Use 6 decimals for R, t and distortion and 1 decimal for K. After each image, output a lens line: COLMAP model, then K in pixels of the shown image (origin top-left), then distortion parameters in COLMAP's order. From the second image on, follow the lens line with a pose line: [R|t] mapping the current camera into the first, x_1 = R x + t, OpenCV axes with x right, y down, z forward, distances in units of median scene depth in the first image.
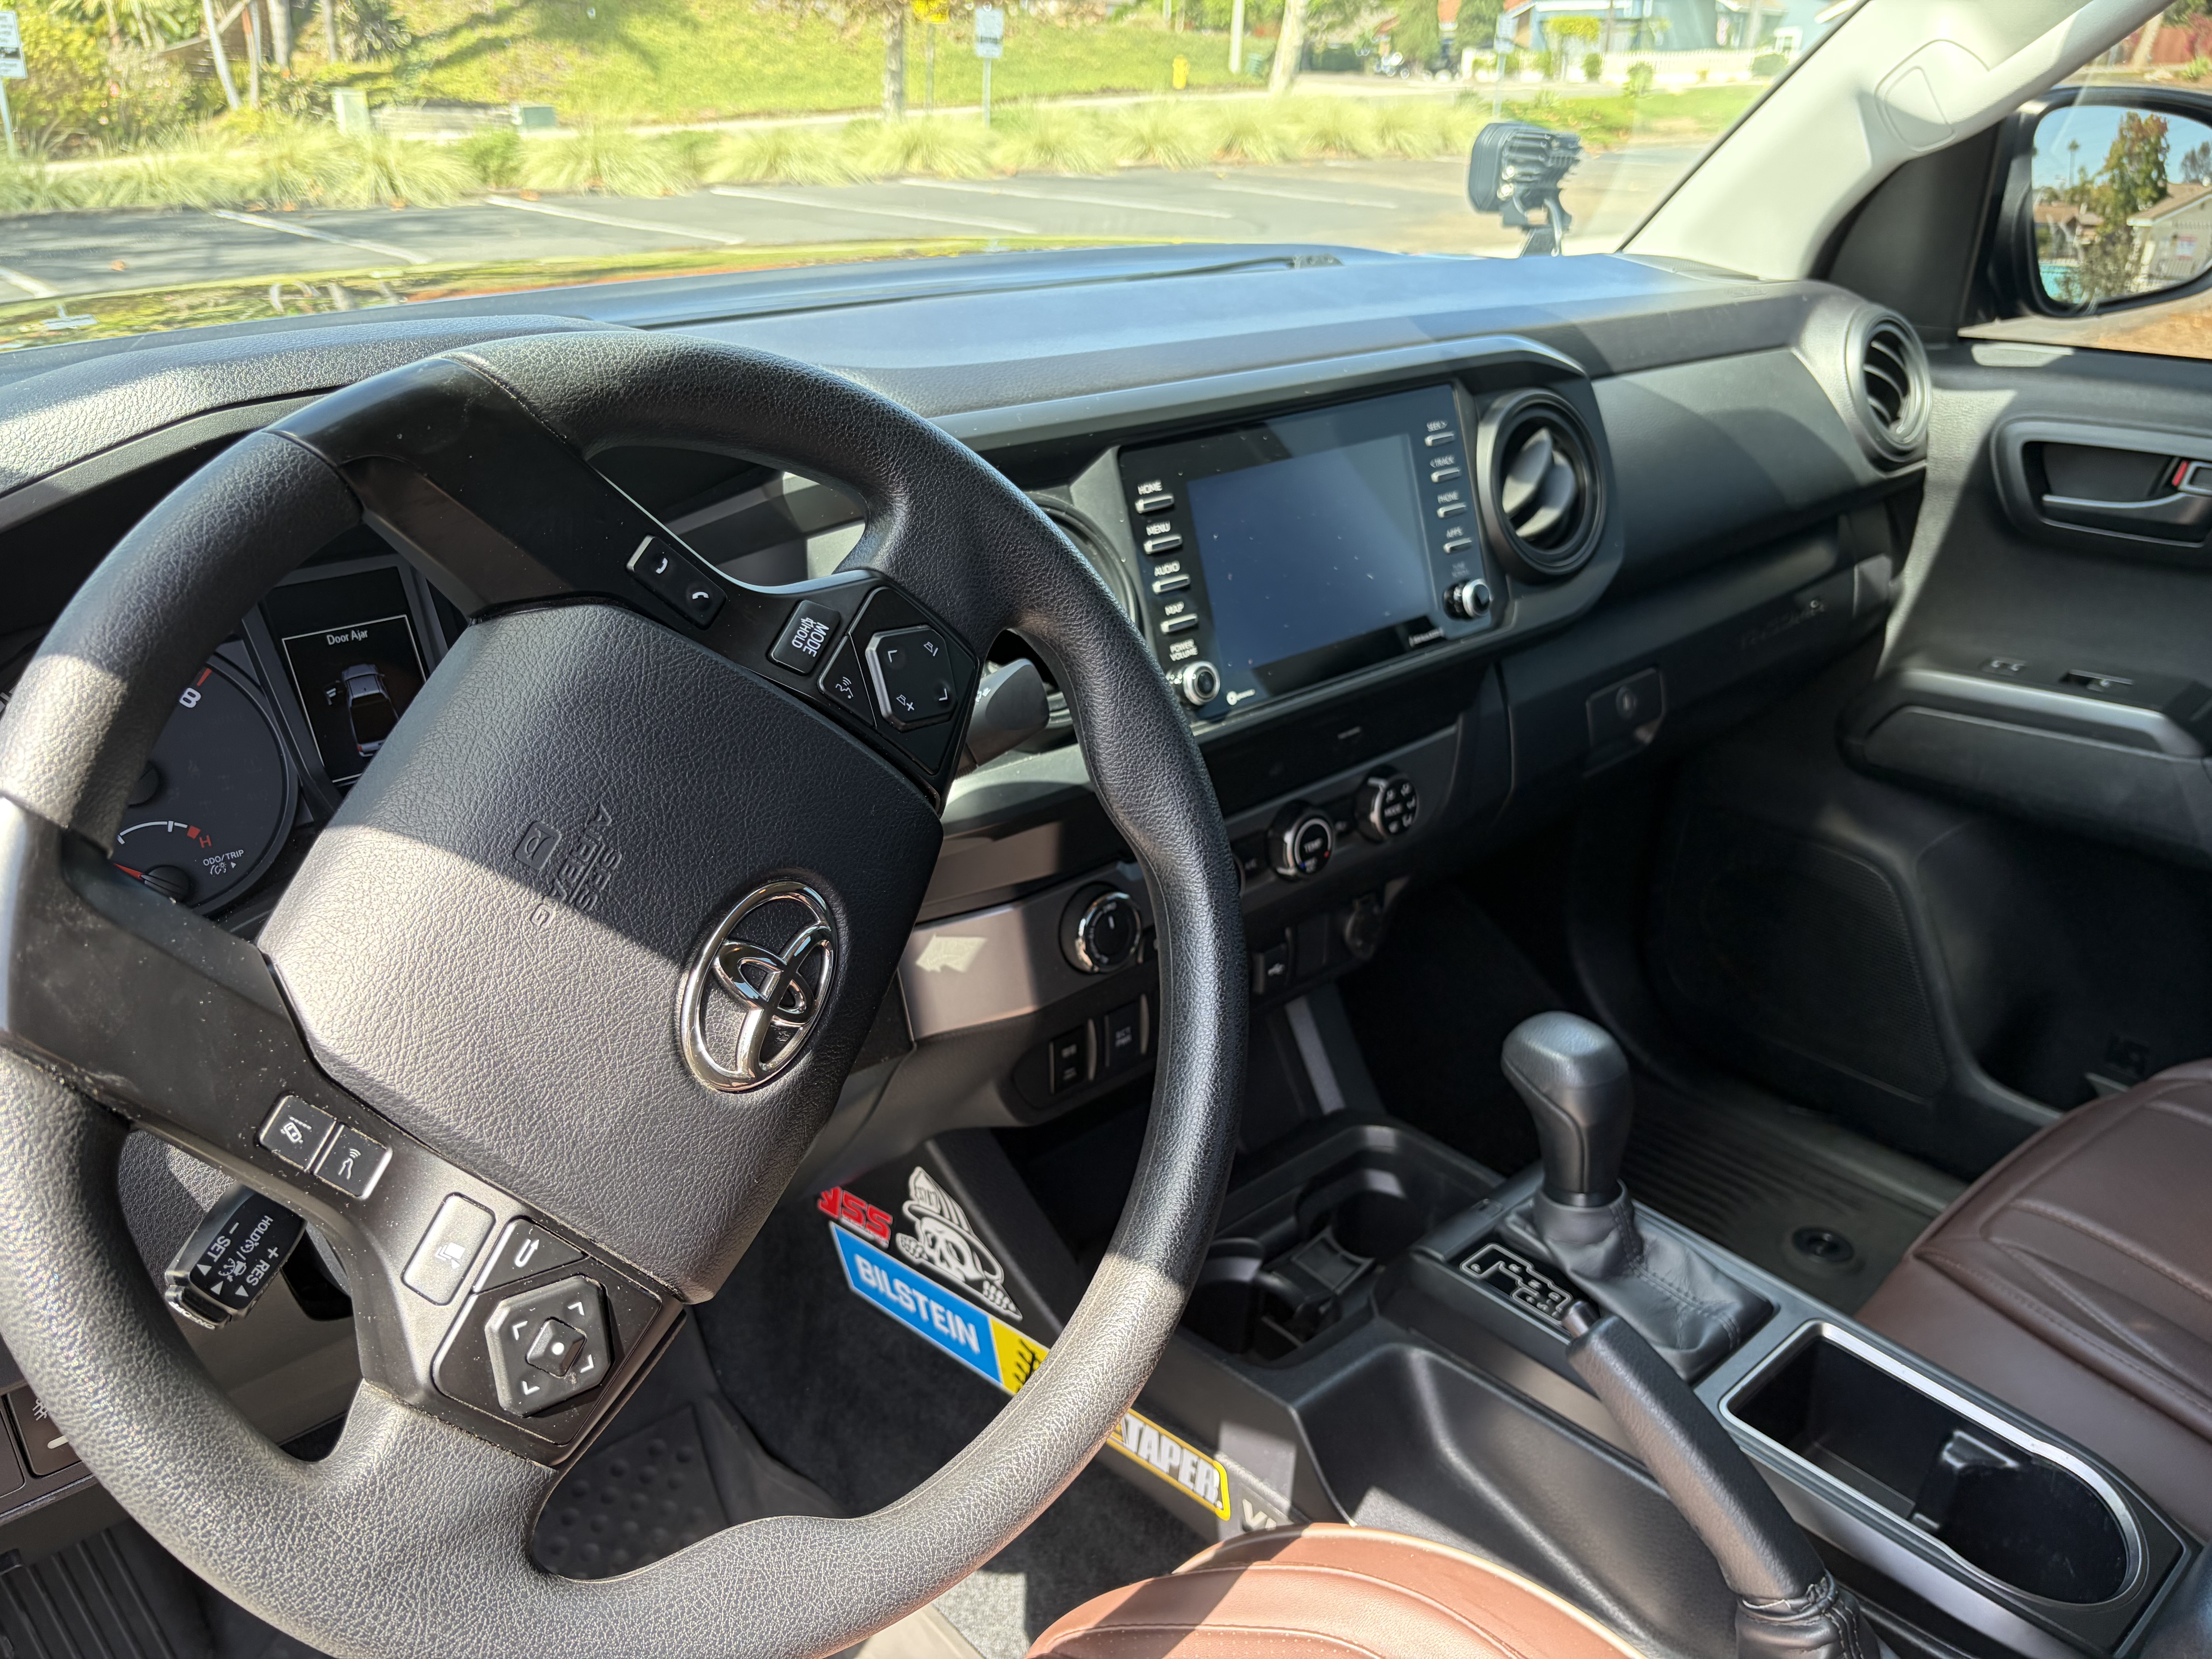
lens RADIAL K [[1690.5, 0, 1118.9], [0, 1690.5, 850.2], [0, 0, 1]] dist [0.051769, -0.068865]
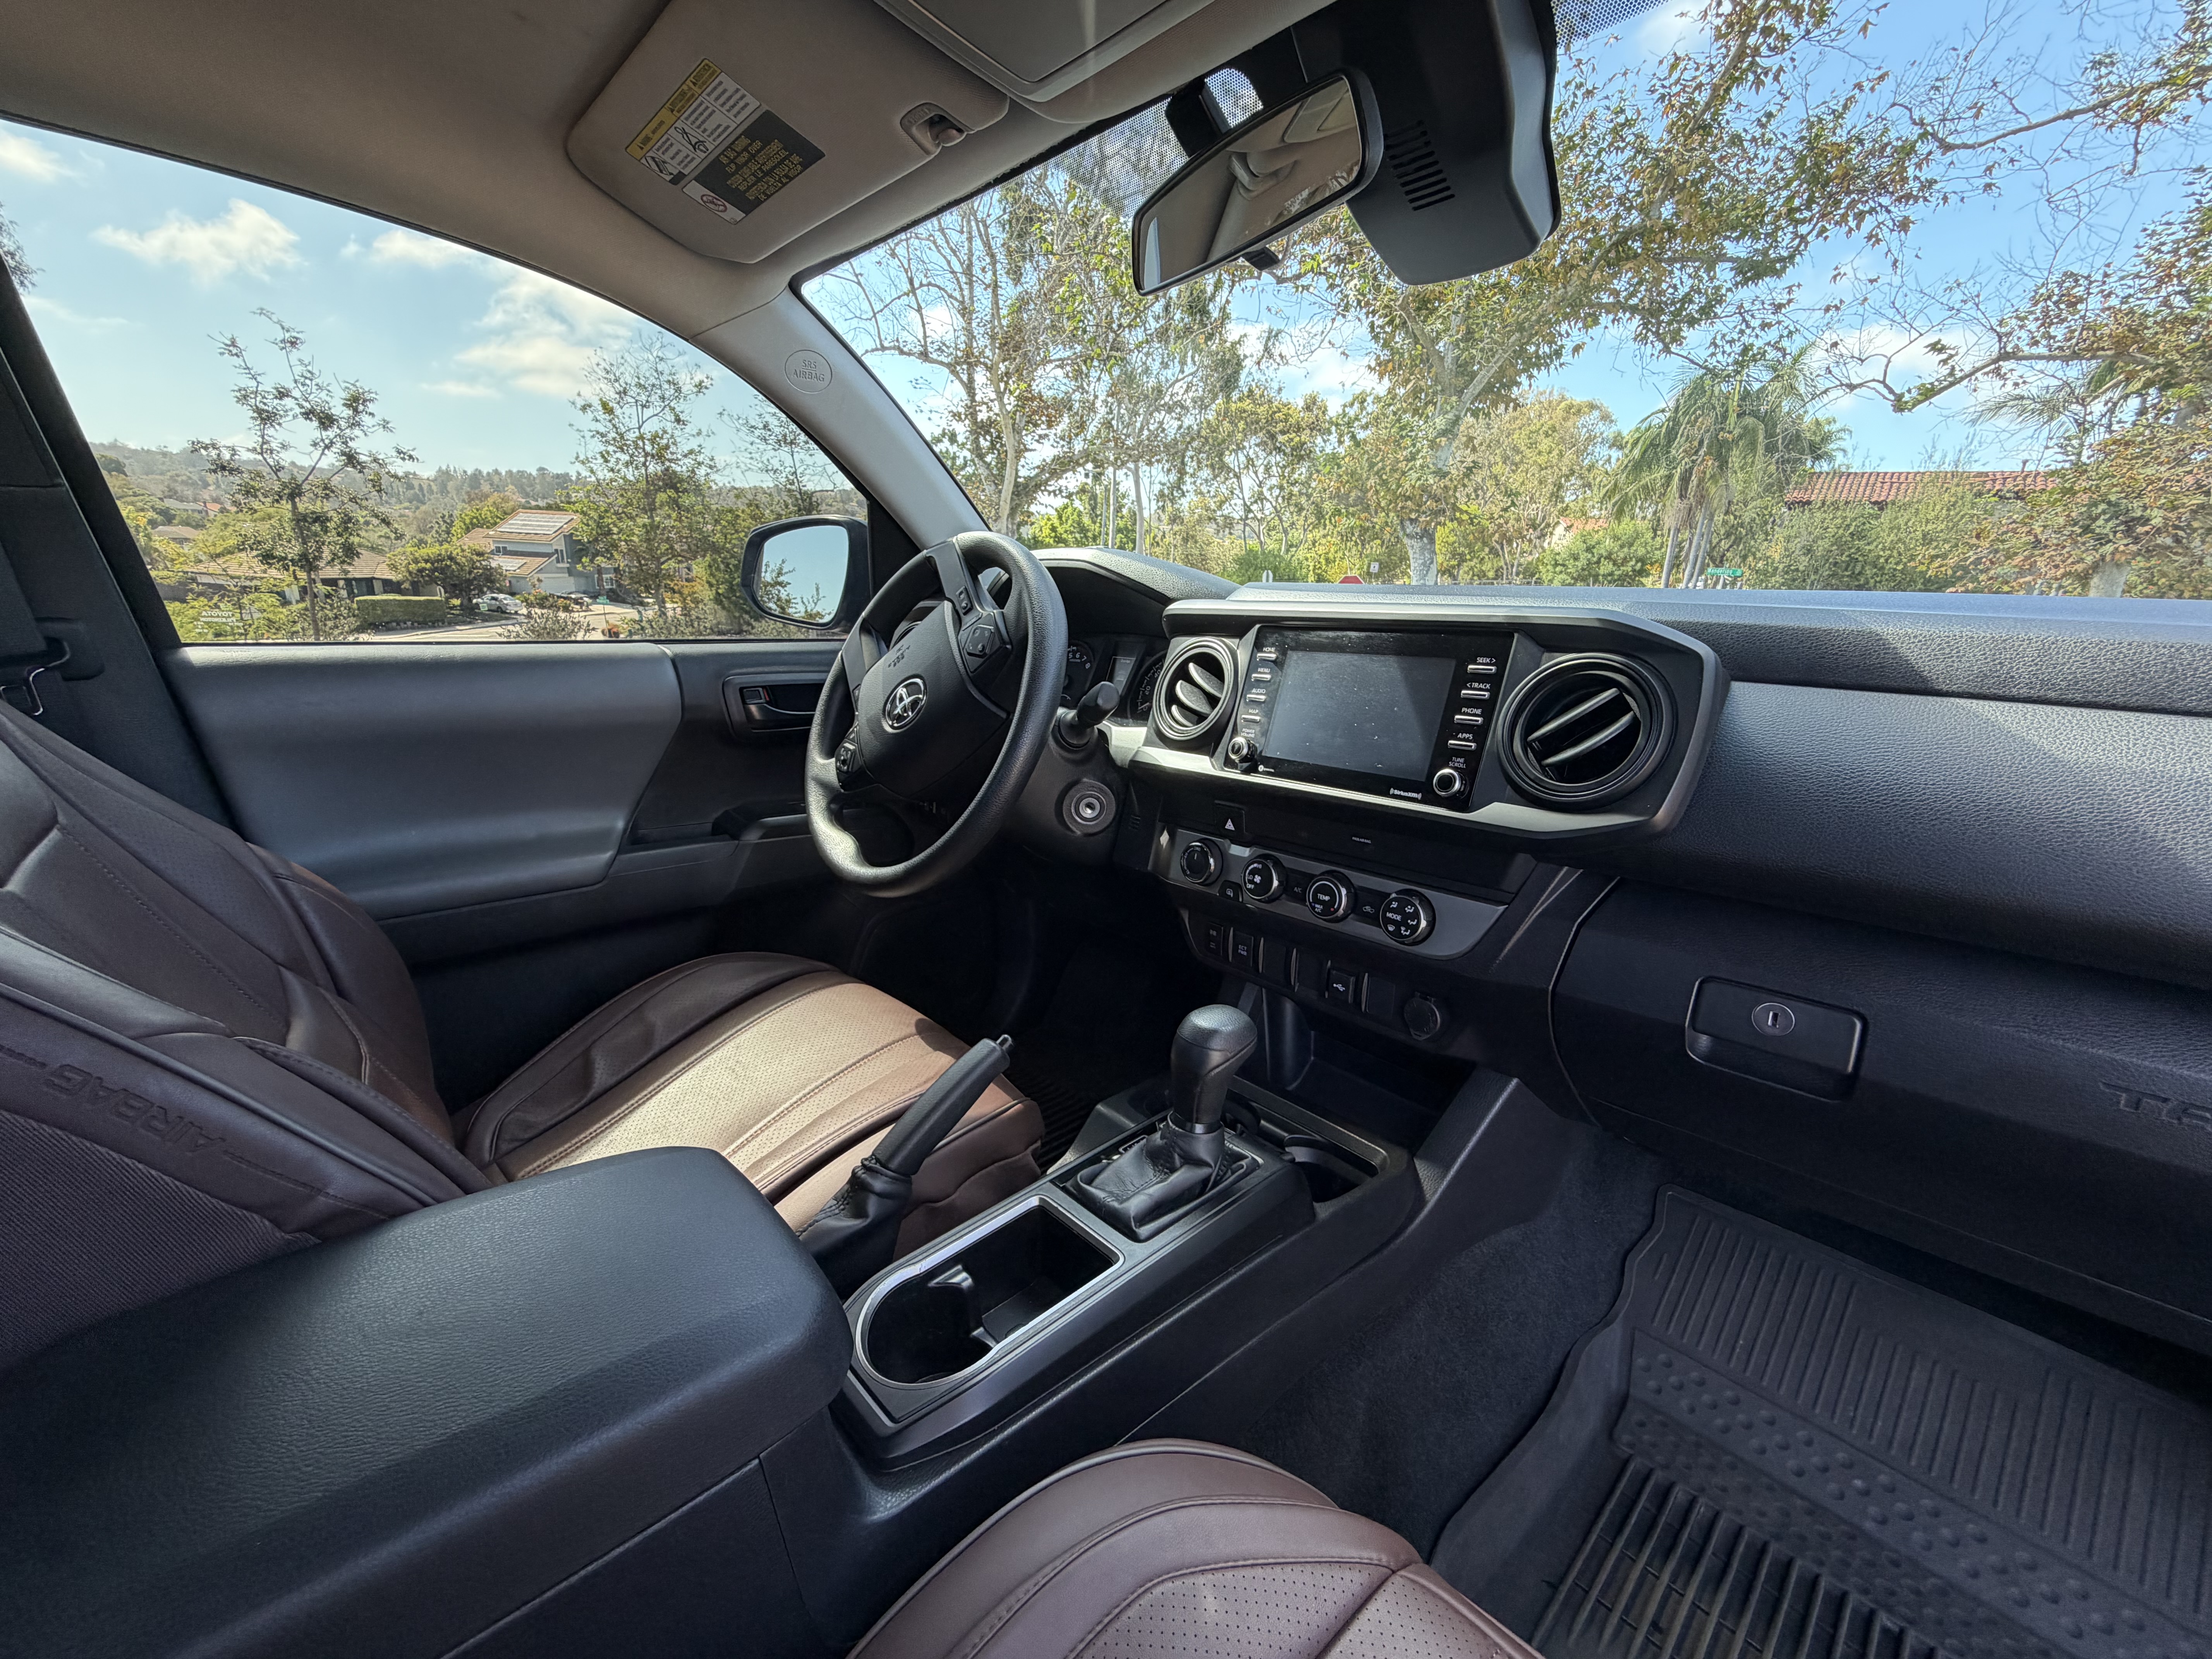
lens RADIAL K [[886.9, 0, 1096.3], [0, 886.9, 832.9], [0, 0, 1]] dist [0.007844, 0.000058]
pose [[0.014328, 0.262199, -0.964907, 0.656886], [-0.433098, 0.871412, 0.230362, -0.112959], [0.901233, 0.414599, 0.126044, 0.491718]]
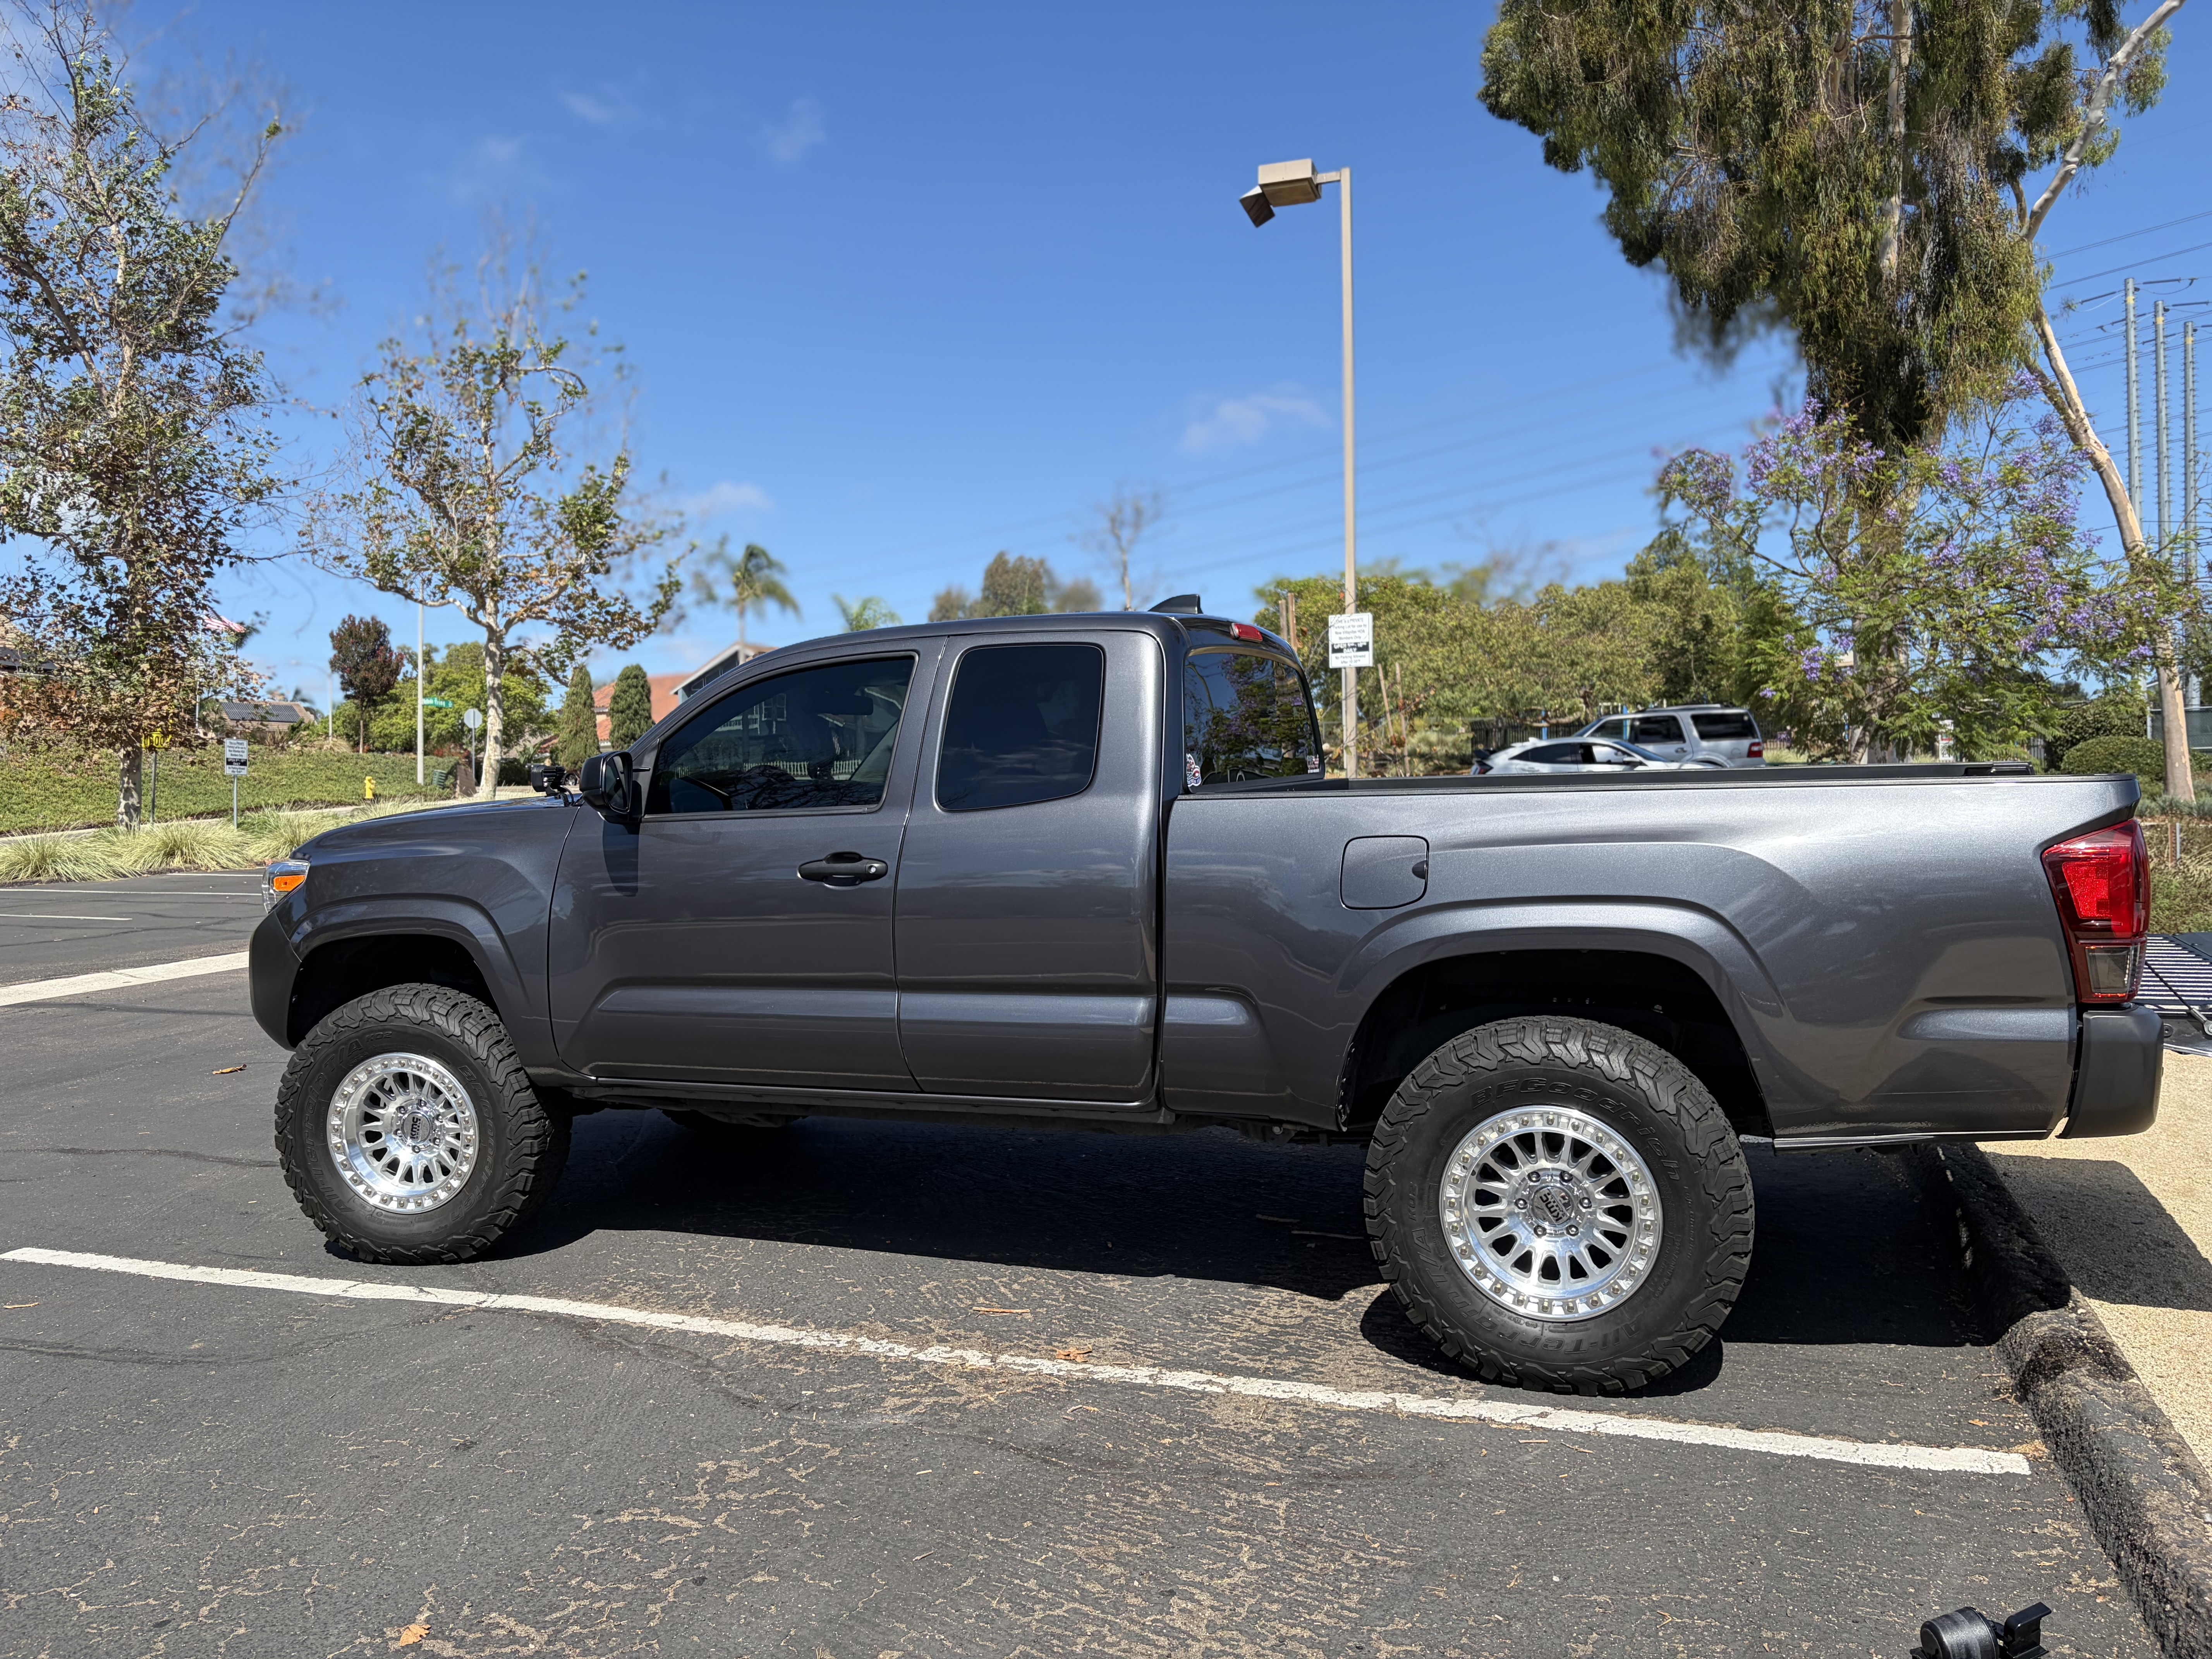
lens RADIAL K [[1740.3, 0, 1049.8], [0, 1740.3, 830.3], [0, 0, 1]] dist [0.003097, -0.000170]
pose [[0.908489, -0.046826, 0.415277, -1.157868], [0.204403, 0.916519, -0.343820, 1.526893], [-0.364510, 0.397240, 0.842219, -3.165821]]
